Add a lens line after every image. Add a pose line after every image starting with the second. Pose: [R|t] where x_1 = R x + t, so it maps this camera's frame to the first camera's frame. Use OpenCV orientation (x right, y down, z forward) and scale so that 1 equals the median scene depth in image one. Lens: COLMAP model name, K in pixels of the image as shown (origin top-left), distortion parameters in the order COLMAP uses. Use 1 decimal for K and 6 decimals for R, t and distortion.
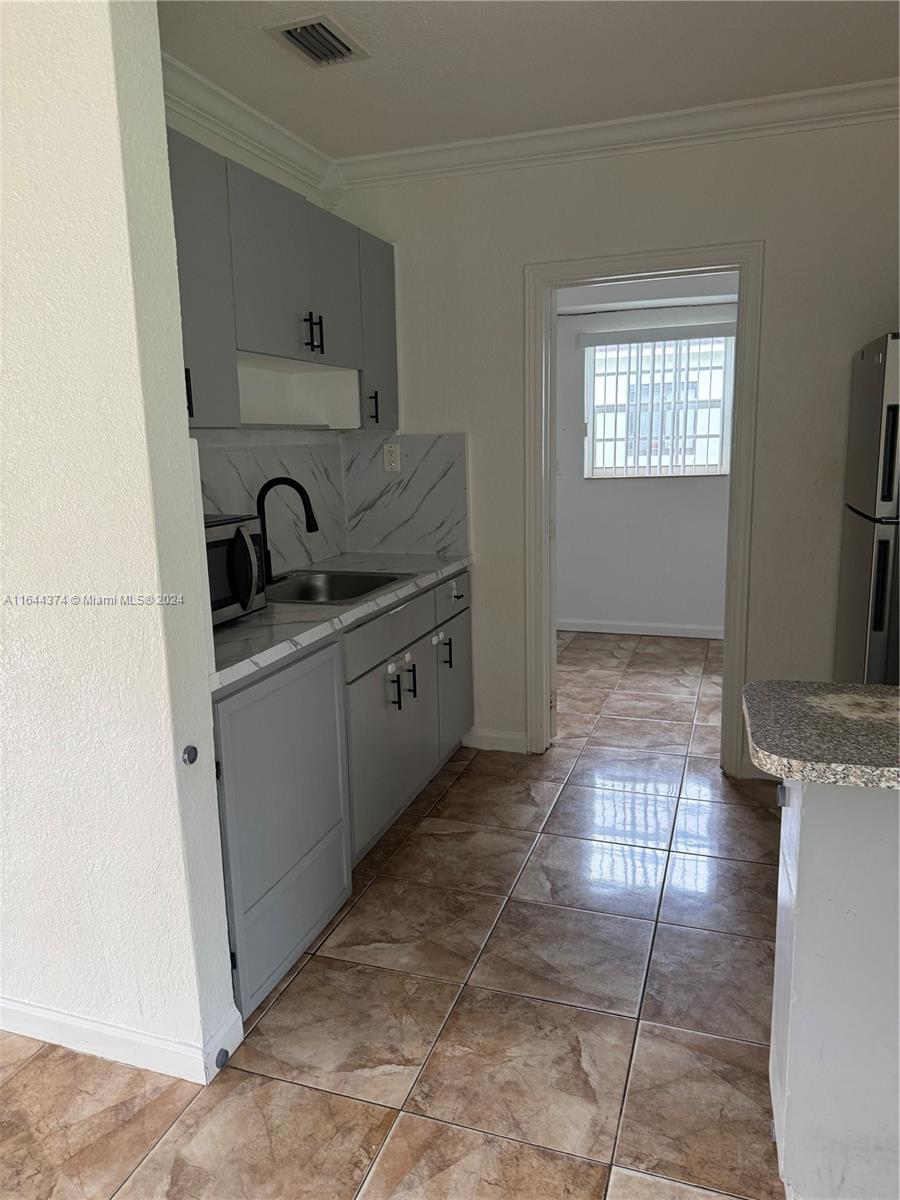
lens RADIAL K [[855.9, 0, 413.2], [0, 855.9, 589.0], [0, 0, 1]] dist [0.023925, -0.034992]
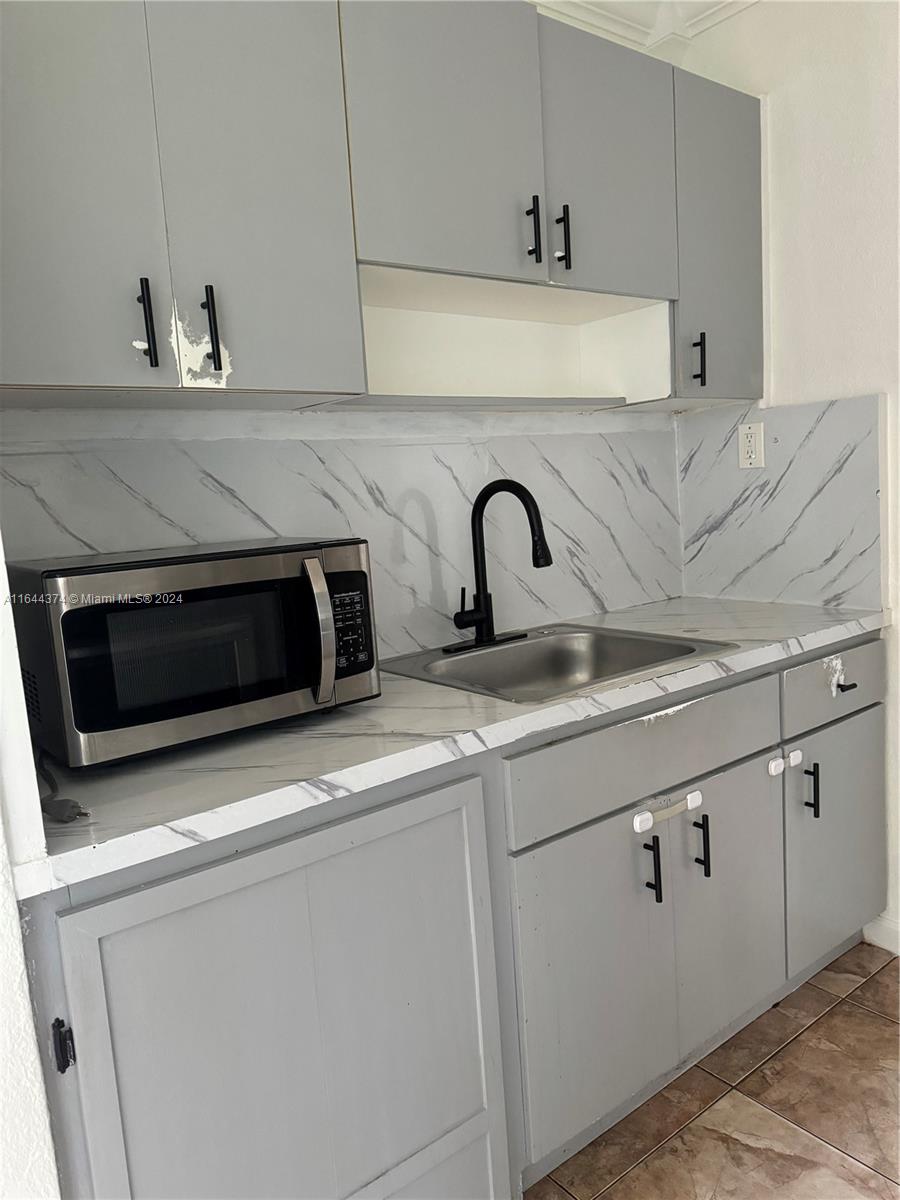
lens RADIAL K [[855.9, 0, 406.1], [0, 855.9, 600.1], [0, 0, 1]] dist [0.023925, -0.034992]
pose [[0.839579, 0.036985, -0.541977, 0.118899], [-0.045846, 0.998944, -0.002851, -0.033391], [0.541299, 0.027242, 0.840389, 0.395474]]
